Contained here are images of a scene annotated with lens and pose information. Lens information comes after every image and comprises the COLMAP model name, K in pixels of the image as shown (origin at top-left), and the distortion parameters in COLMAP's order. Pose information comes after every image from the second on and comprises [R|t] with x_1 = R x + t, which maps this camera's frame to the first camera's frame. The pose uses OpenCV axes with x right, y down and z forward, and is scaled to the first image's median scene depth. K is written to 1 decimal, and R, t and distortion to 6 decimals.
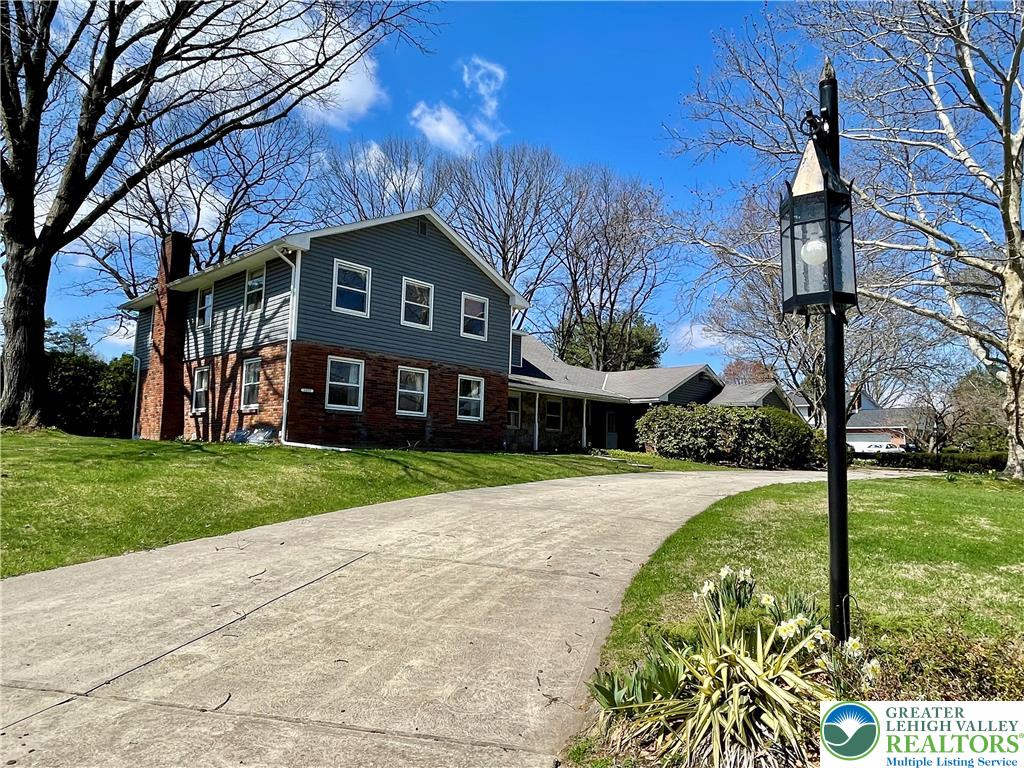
lens RADIAL K [[661.7, 0, 512.0], [0, 661.7, 384.0], [0, 0, 1]] dist [-0.003264, -0.002521]
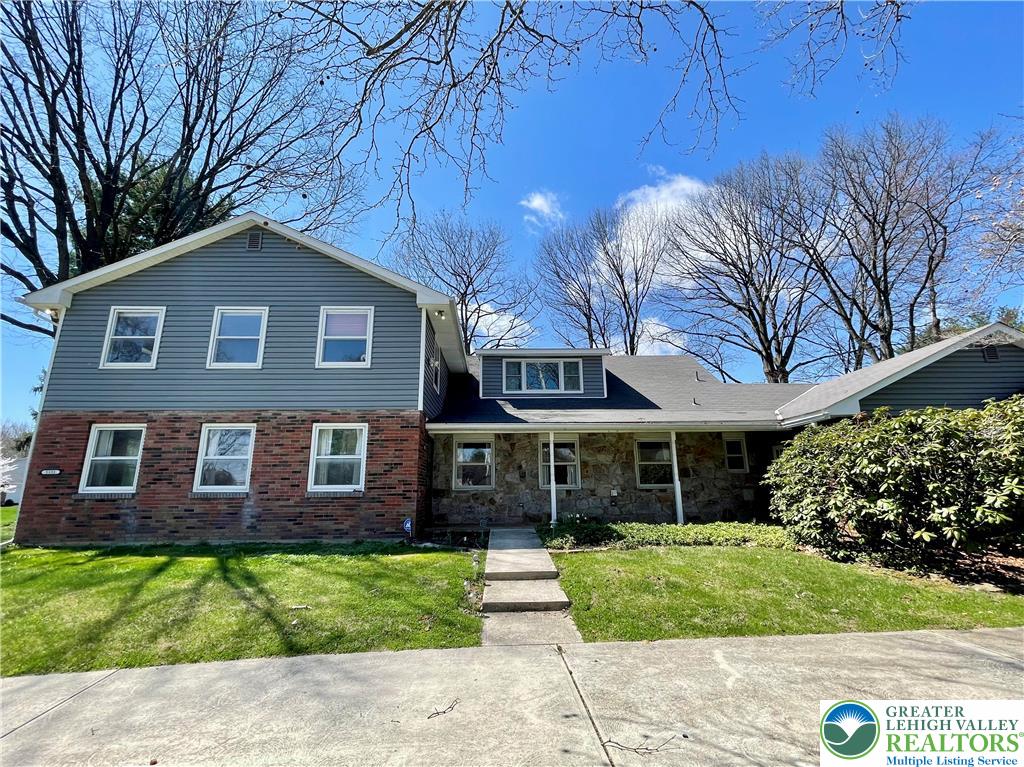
lens RADIAL K [[464.9, 0, 512.0], [0, 464.9, 383.5], [0, 0, 1]] dist [-0.003950, -0.000408]
pose [[0.712149, -0.195279, -0.674322, 0.406732], [0.105937, 0.979427, -0.171756, 0.050346], [0.693990, 0.050880, 0.718185, 0.825673]]
